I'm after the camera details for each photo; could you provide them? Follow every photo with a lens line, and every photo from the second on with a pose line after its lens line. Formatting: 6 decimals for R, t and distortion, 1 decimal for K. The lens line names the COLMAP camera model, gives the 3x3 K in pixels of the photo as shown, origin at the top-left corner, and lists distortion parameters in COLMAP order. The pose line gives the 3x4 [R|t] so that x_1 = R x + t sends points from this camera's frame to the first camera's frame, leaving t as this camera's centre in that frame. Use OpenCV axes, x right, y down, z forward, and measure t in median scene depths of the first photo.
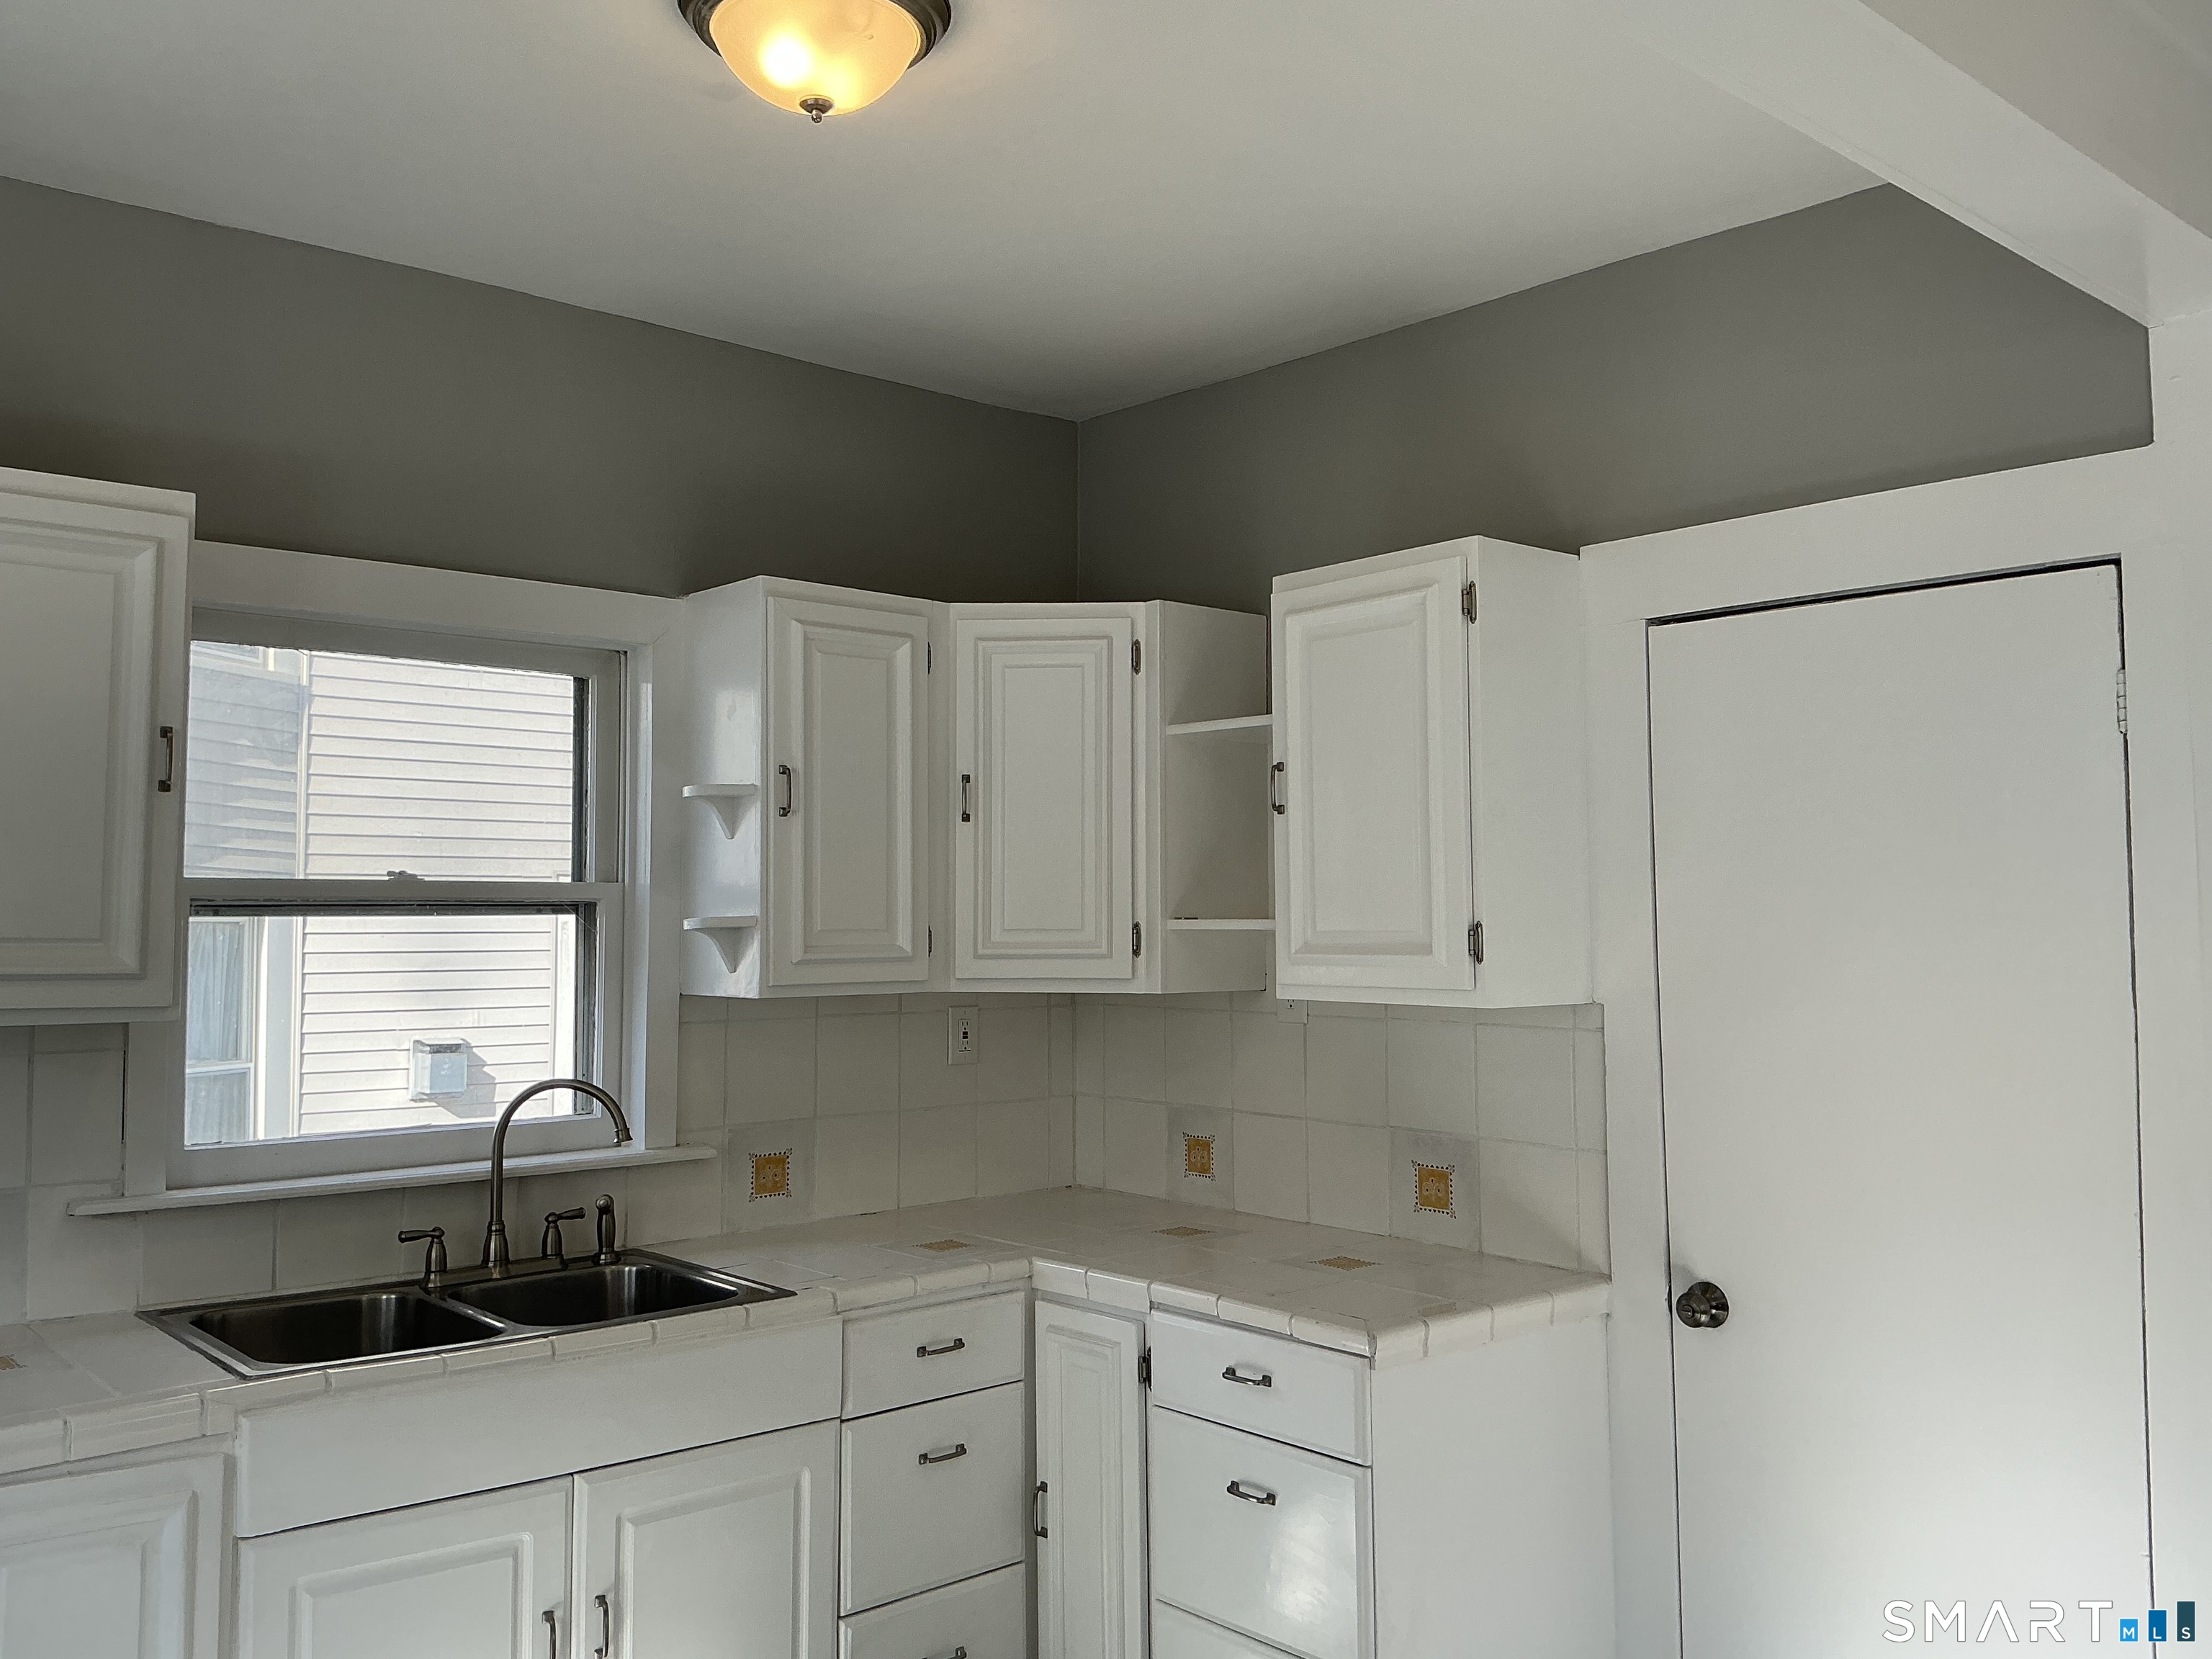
lens RADIAL K [[1838.8, 0, 1094.8], [0, 1838.8, 828.1], [0, 0, 1]] dist [0.107151, -0.217005]
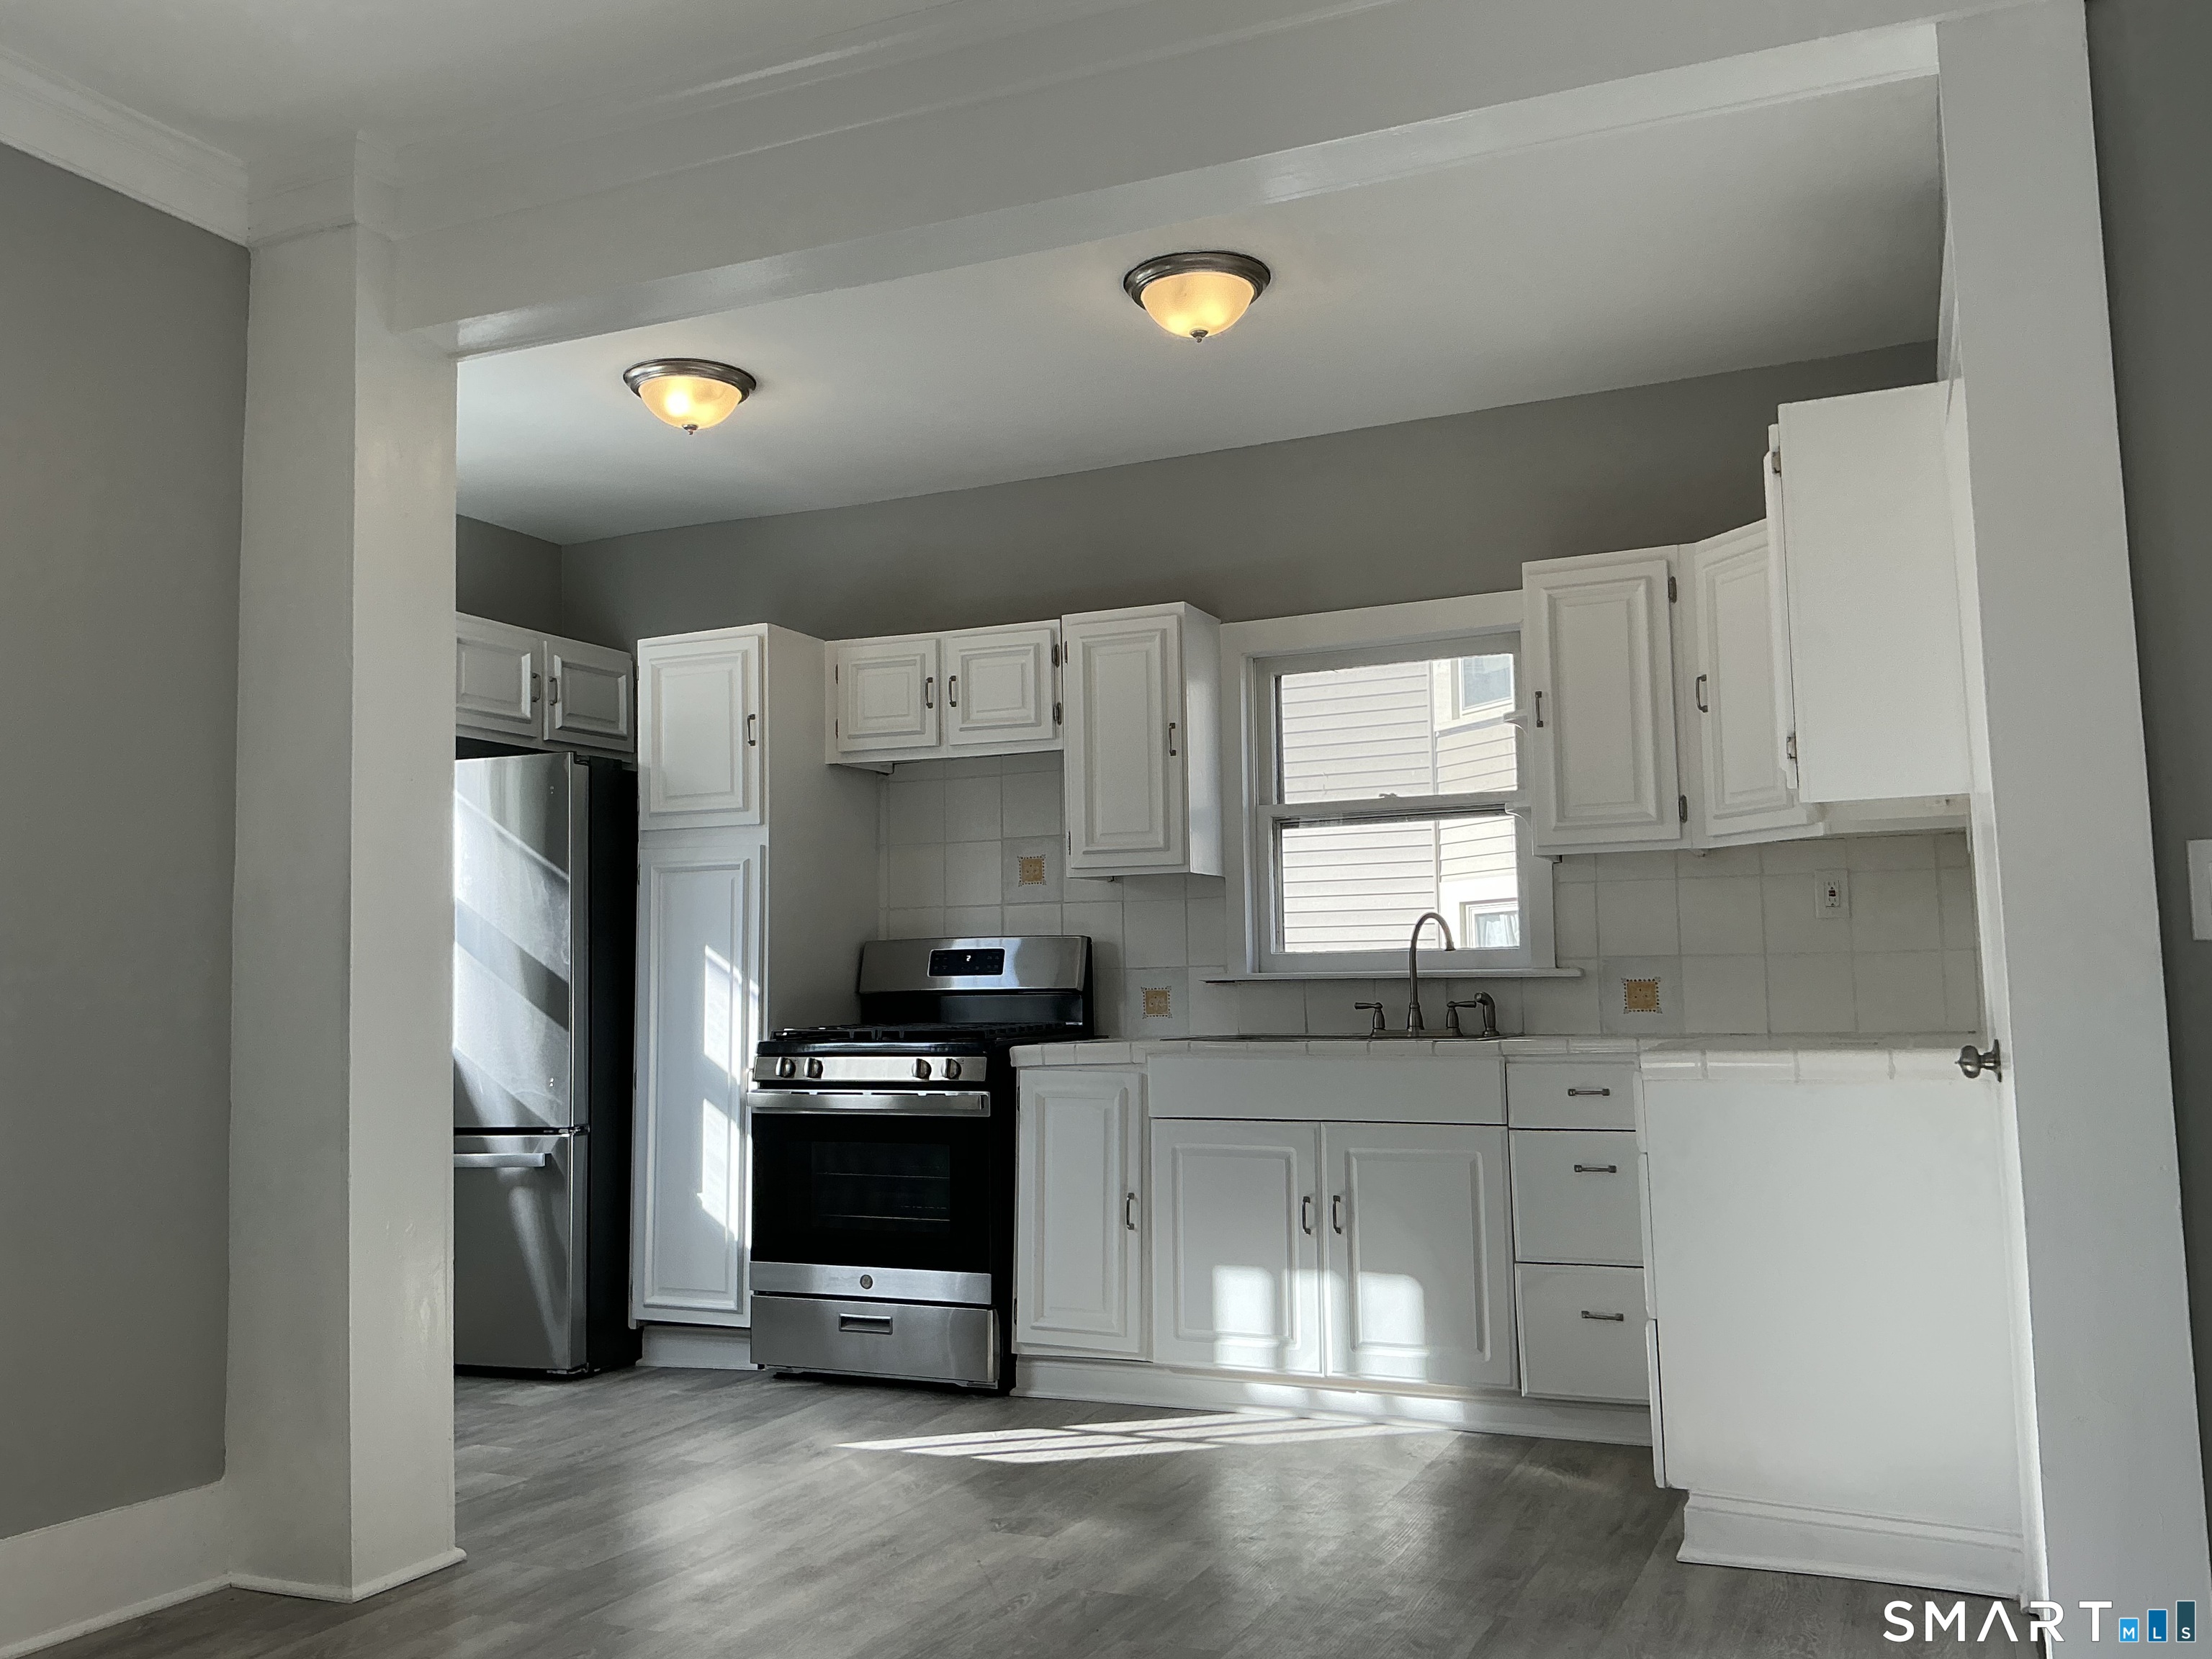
lens RADIAL K [[1838.8, 0, 1100.3], [0, 1838.8, 837.0], [0, 0, 1]] dist [0.107151, -0.217005]
pose [[0.404017, -0.086144, -0.910686, 1.047721], [0.058911, 0.995940, -0.068073, 0.164768], [0.912853, -0.026147, 0.407451, 0.113595]]
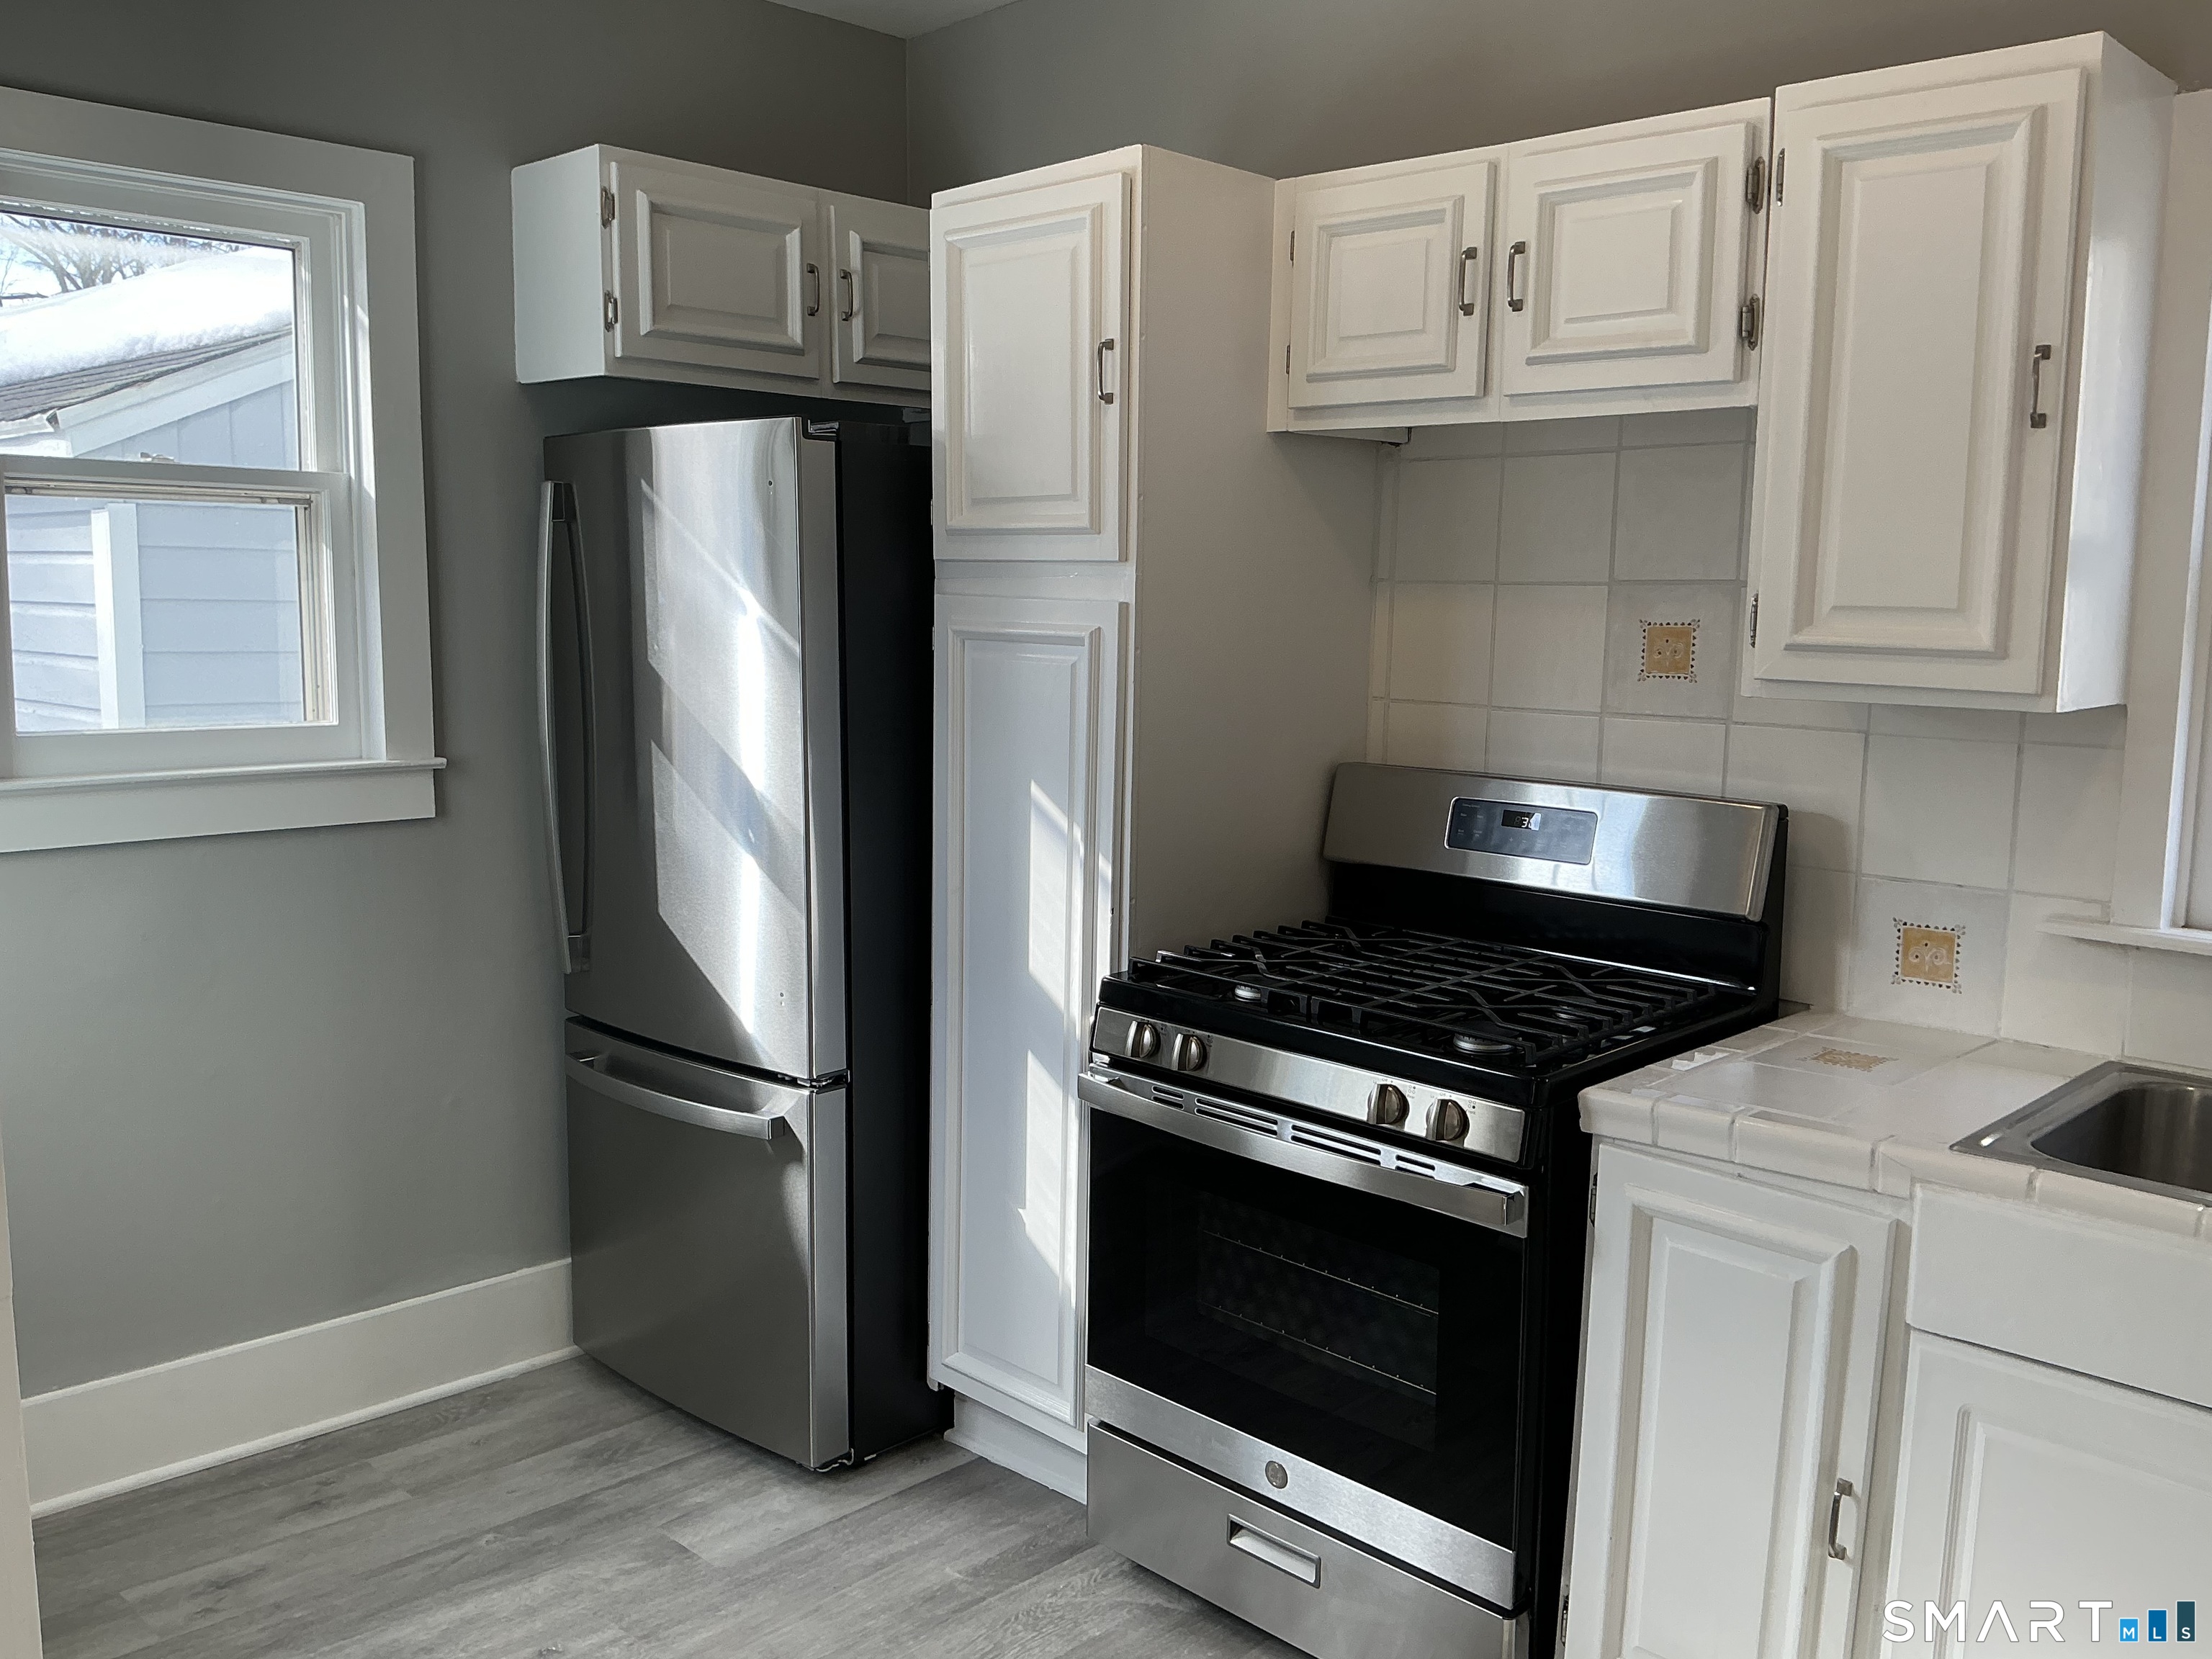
lens RADIAL K [[1838.8, 0, 1106.8], [0, 1838.8, 832.7], [0, 0, 1]] dist [0.107151, -0.217005]
pose [[0.068665, 0.129339, -0.989220, 0.249785], [0.032182, 0.990757, 0.131773, 0.029895], [0.997121, -0.040883, 0.063868, 0.456662]]
